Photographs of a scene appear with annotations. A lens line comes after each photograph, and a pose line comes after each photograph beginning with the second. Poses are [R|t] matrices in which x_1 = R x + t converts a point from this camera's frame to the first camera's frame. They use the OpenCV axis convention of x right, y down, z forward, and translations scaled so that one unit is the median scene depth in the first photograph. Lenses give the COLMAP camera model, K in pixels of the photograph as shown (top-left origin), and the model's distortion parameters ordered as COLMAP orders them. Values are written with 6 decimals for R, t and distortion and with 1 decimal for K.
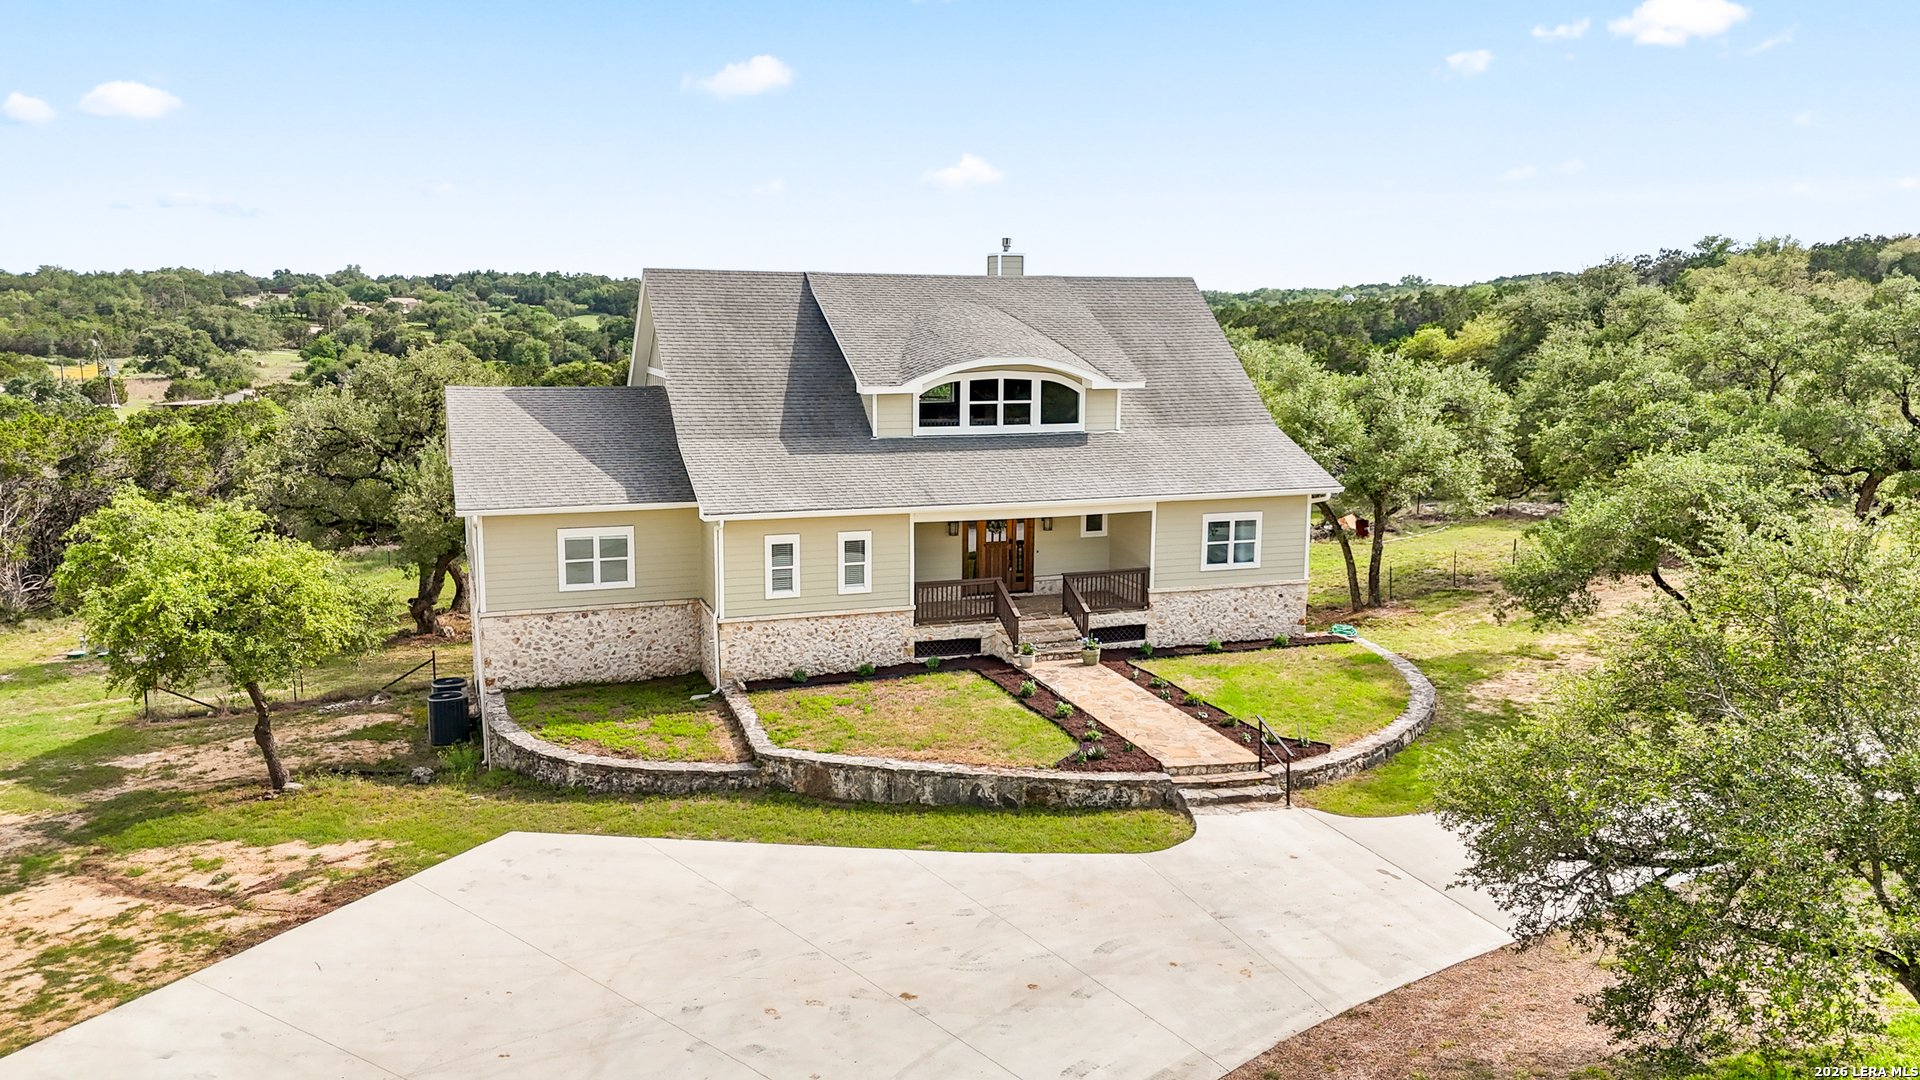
lens RADIAL K [[1410.2, 0, 952.0], [0, 1410.2, 538.8], [0, 0, 1]] dist [0.086554, -0.070603]
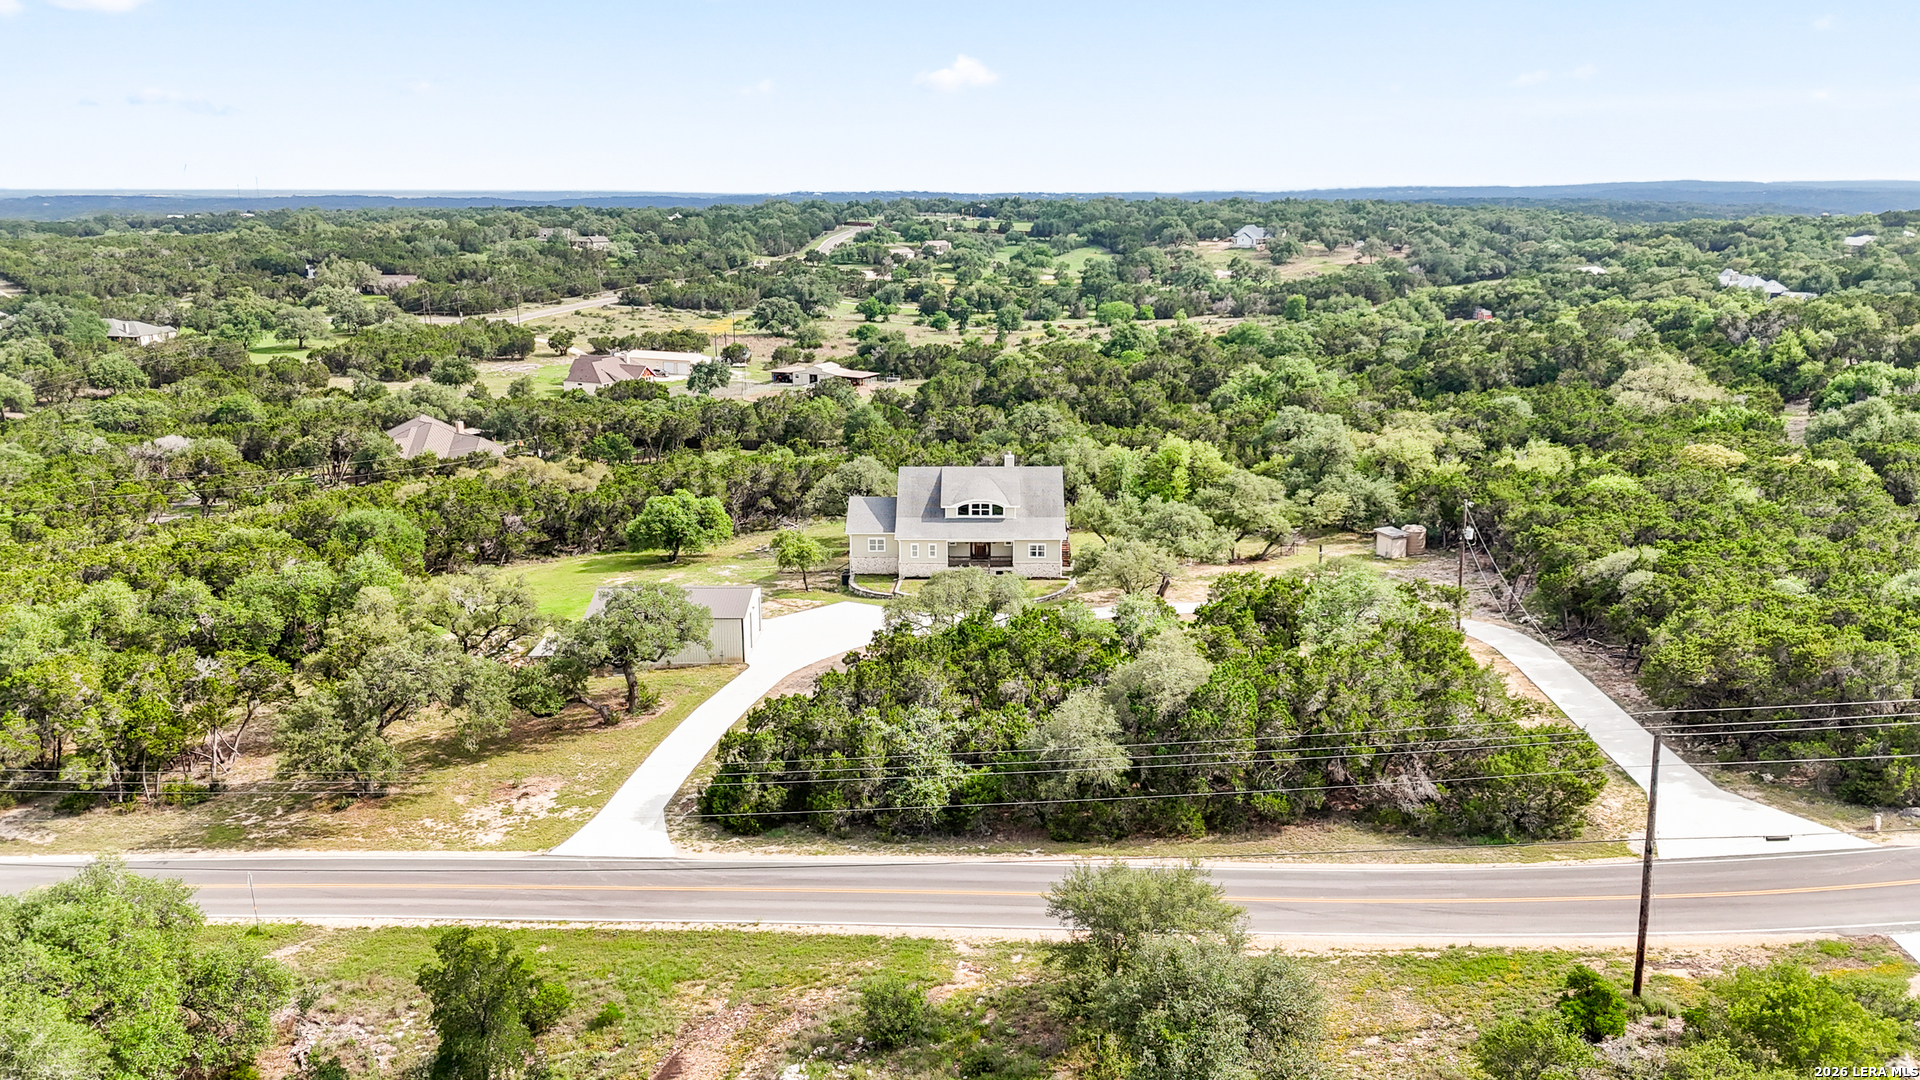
lens RADIAL K [[1410.2, 0, 952.0], [0, 1410.2, 538.8], [0, 0, 1]] dist [0.086554, -0.070603]
pose [[0.933093, 0.074965, -0.351736, 1.318208], [-0.047083, 0.995080, 0.087176, -0.349340], [0.356541, -0.064783, 0.932031, -2.600405]]
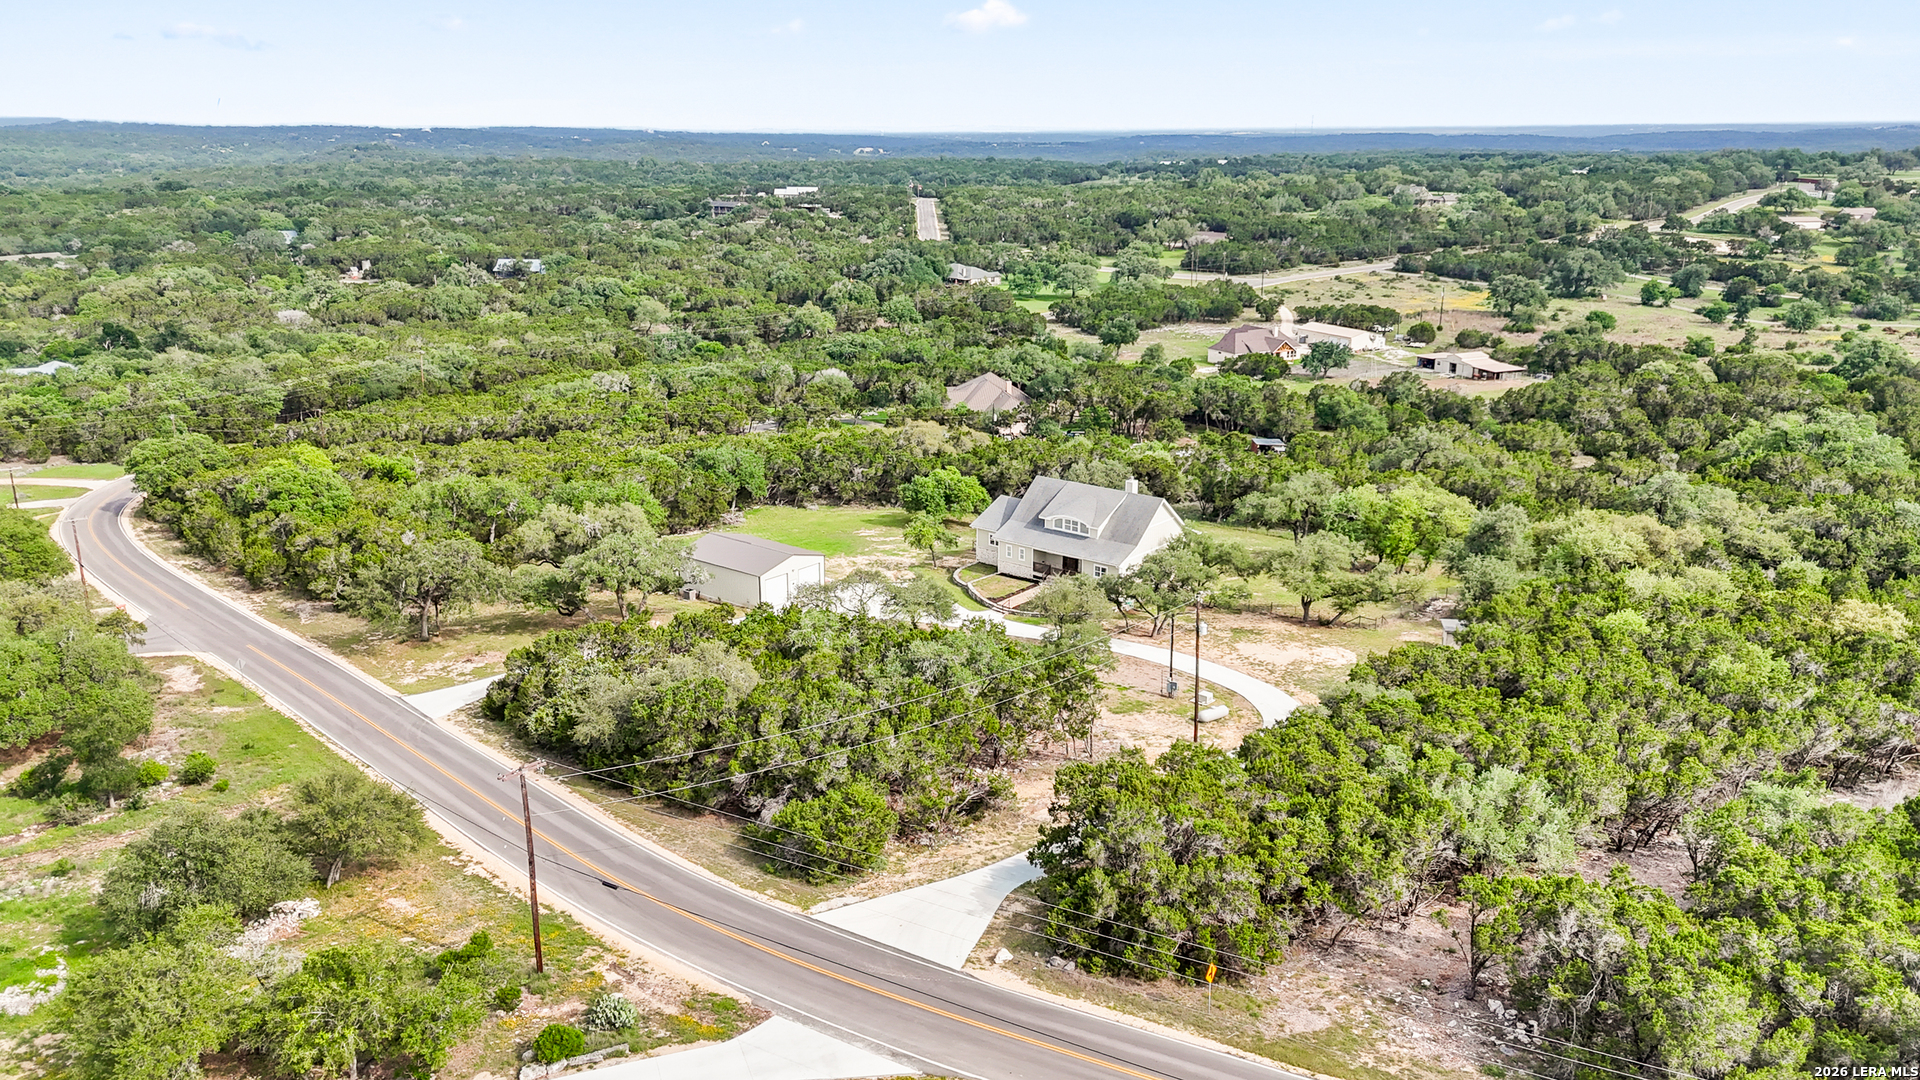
lens RADIAL K [[1410.2, 0, 952.0], [0, 1410.2, 538.8], [0, 0, 1]] dist [0.086554, -0.070603]
pose [[0.508746, 0.229020, -0.829896, 3.344638], [-0.132960, 0.973304, 0.187087, -0.796131], [0.850588, 0.015164, 0.525615, -1.496812]]
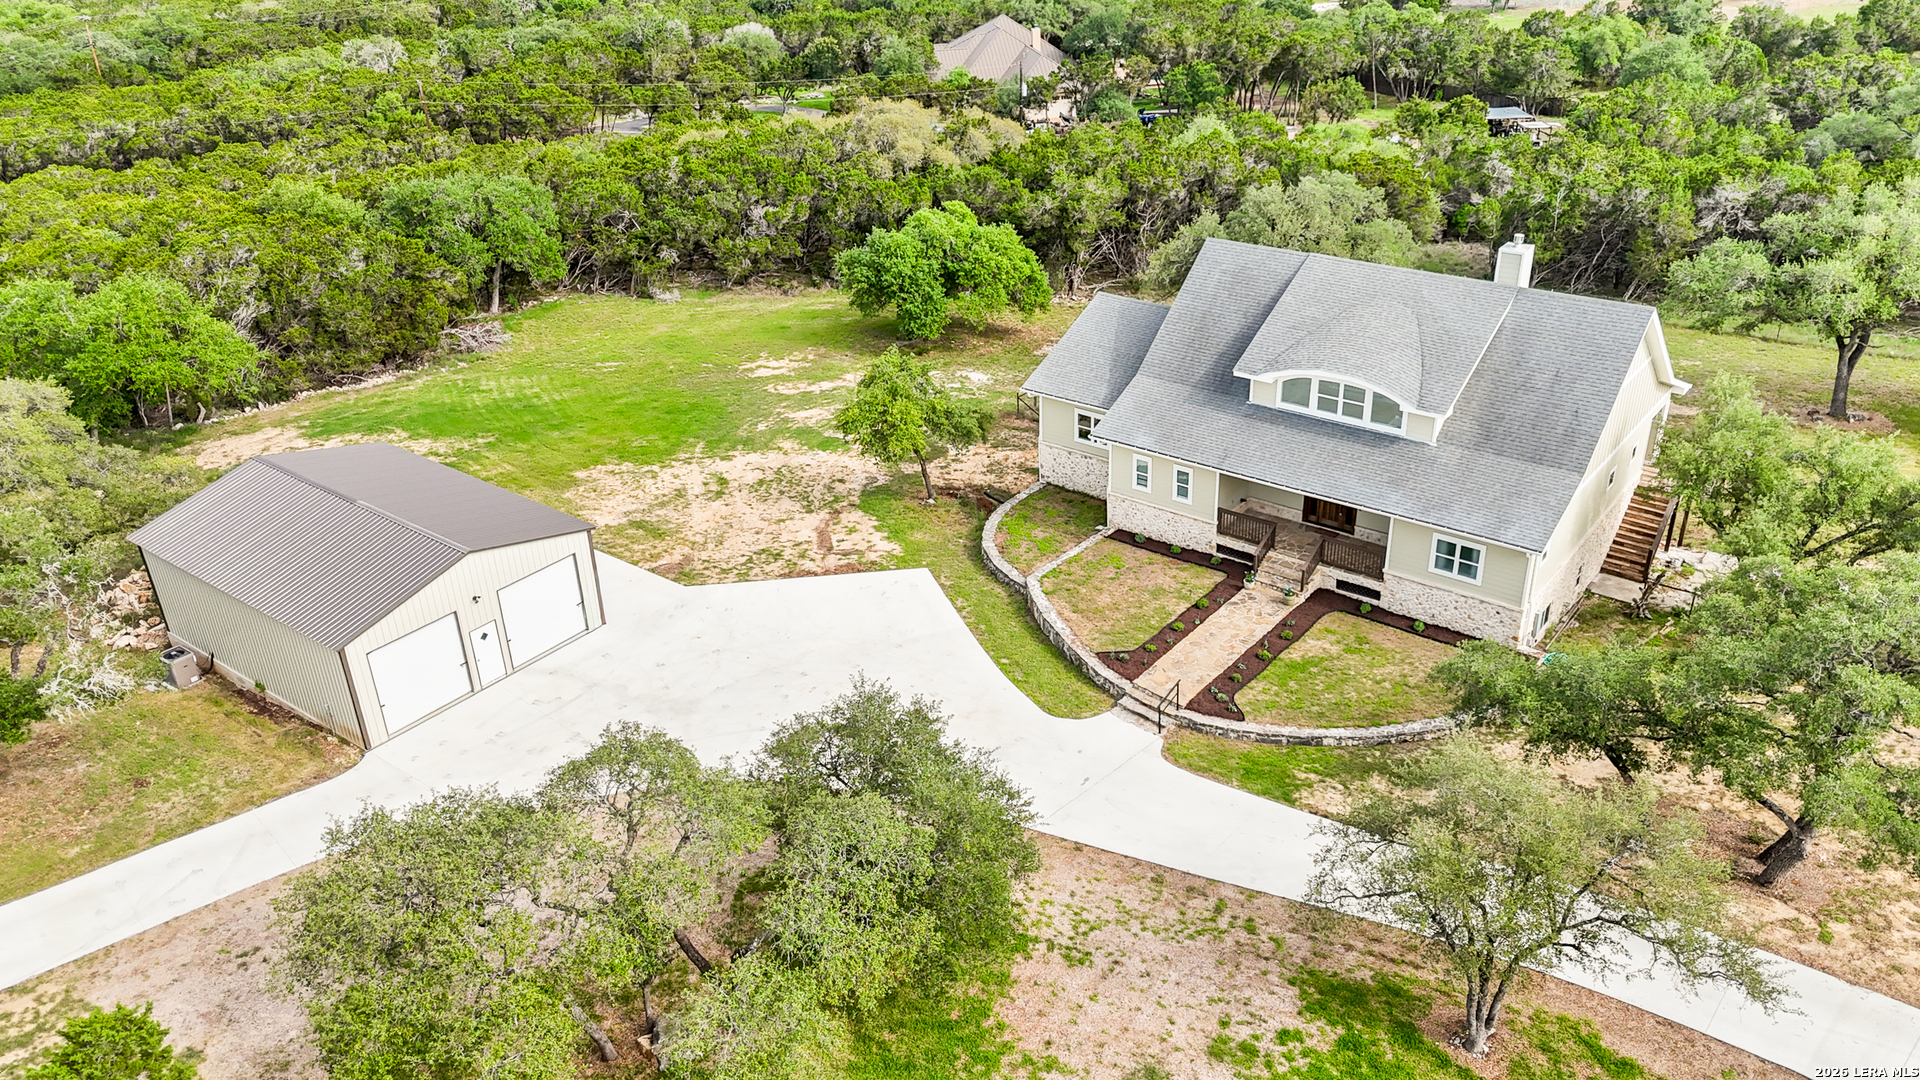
lens RADIAL K [[1410.2, 0, 952.0], [0, 1410.2, 538.8], [0, 0, 1]] dist [0.086554, -0.070603]
pose [[0.523047, 0.375596, -0.765081, 0.941403], [-0.094317, 0.917656, 0.386020, -0.469802], [0.847069, -0.129747, 0.515403, -0.036737]]
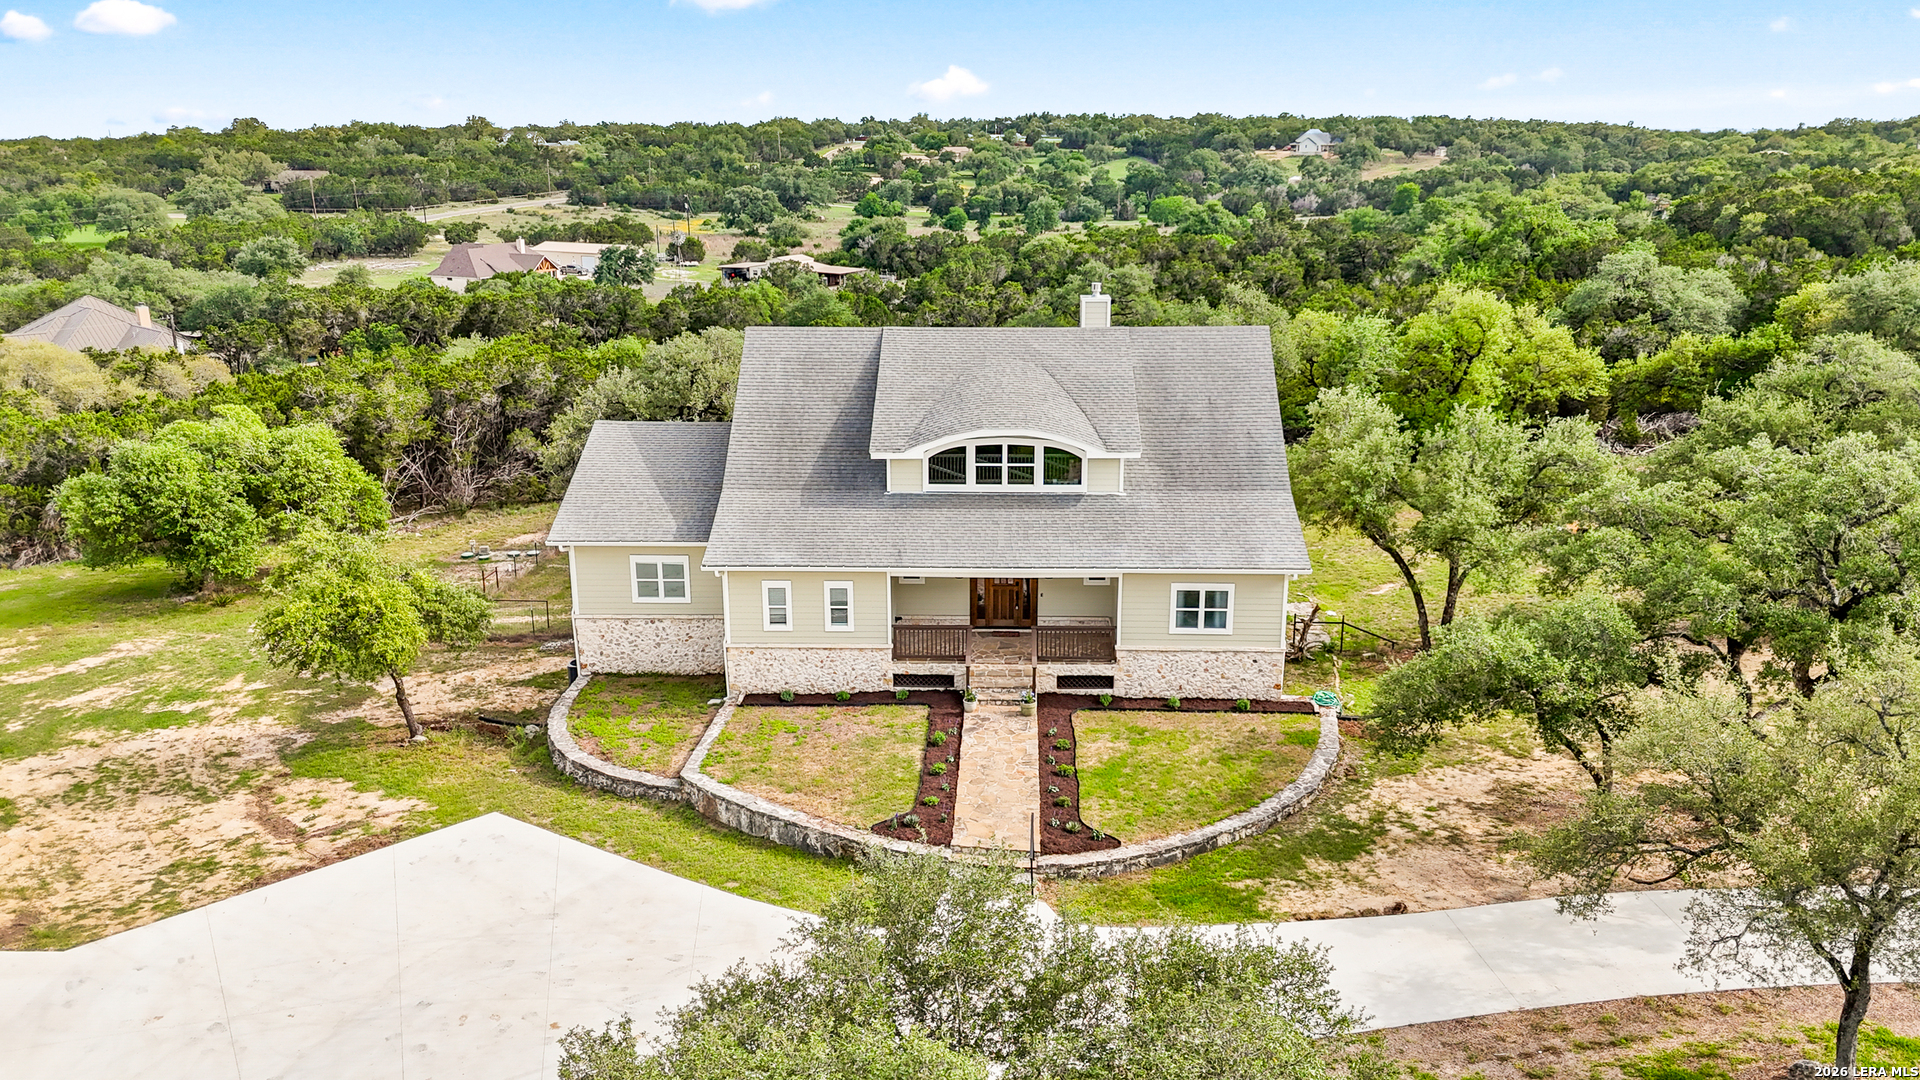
lens RADIAL K [[1387.3, 0, 960.0], [0, 1387.3, 540.0], [0, 0, 1]] dist [0.067825, -0.005625]
pose [[0.928701, 0.093372, -0.358882, 0.406767], [-0.049895, 0.990444, 0.128573, -0.179215], [0.367458, -0.101499, 0.924485, -0.039912]]
